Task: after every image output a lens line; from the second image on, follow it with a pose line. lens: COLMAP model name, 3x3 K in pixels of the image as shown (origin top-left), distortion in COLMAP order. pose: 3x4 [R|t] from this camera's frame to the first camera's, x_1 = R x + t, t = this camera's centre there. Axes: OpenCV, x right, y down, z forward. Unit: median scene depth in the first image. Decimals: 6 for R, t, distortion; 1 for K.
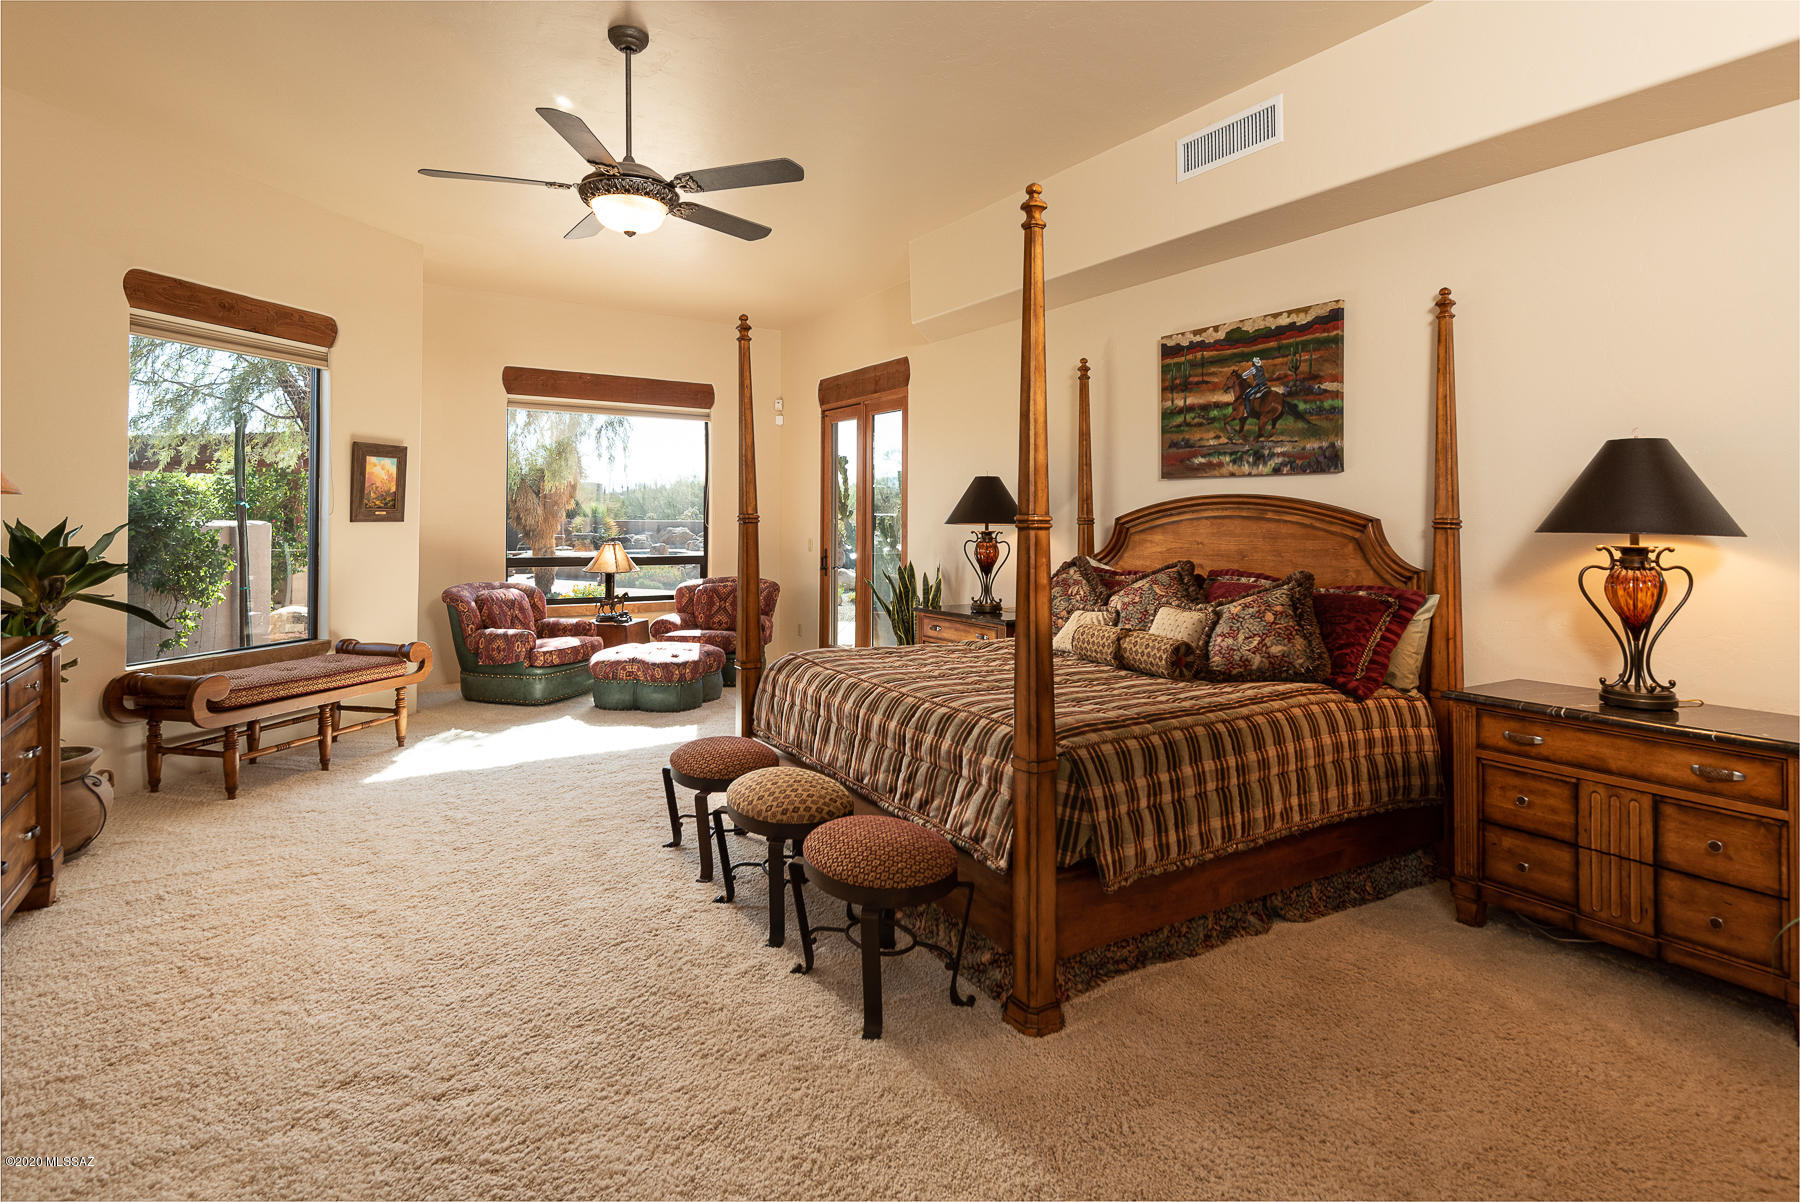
lens RADIAL K [[927.4, 0, 895.9], [0, 927.4, 516.6], [0, 0, 1]] dist [0.022003, -0.000109]
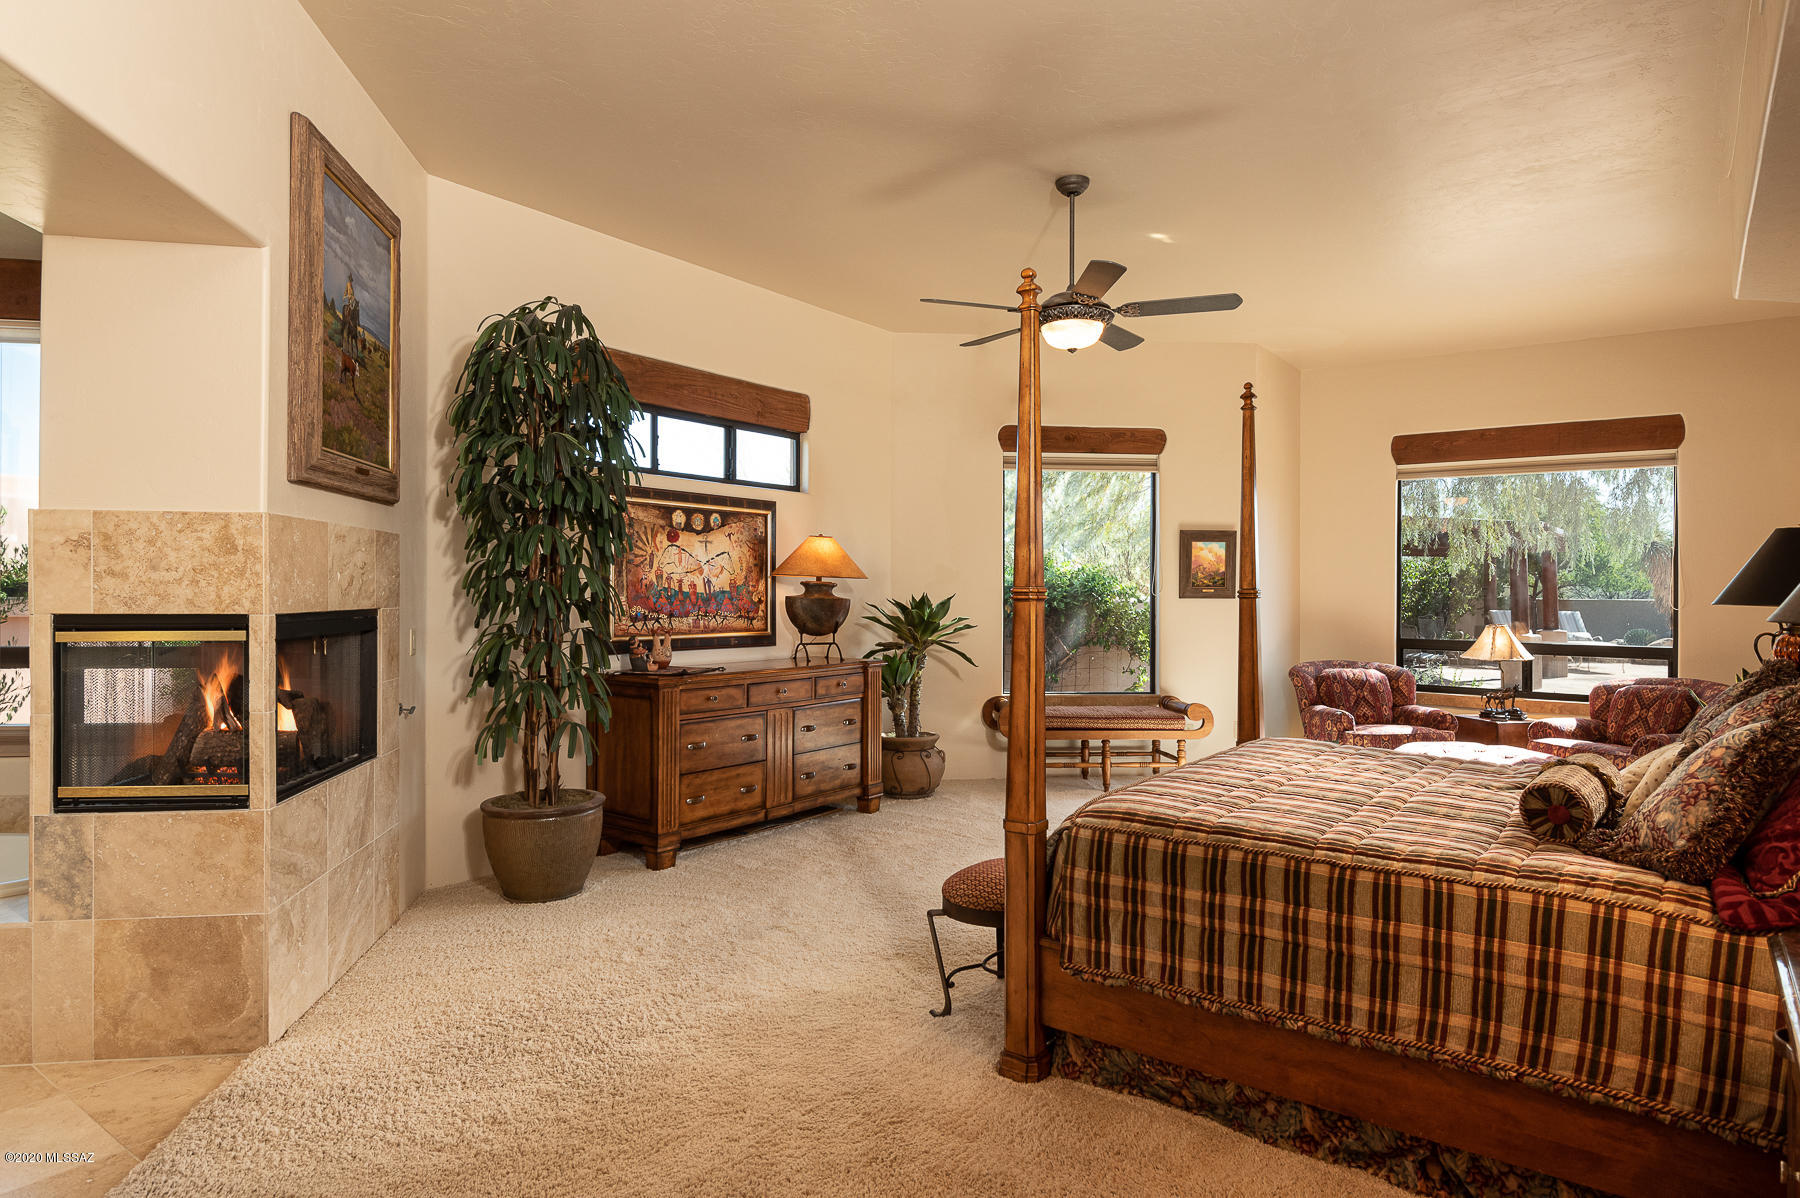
lens RADIAL K [[1043.3, 0, 900.0], [0, 1043.3, 599.0], [0, 0, 1]] dist [-0.000491, 0.000268]
pose [[0.362830, 0.004389, -0.931845, 0.492846], [-0.002809, 0.999990, 0.003617, 0.002545], [0.931851, 0.001305, 0.362839, 0.184154]]
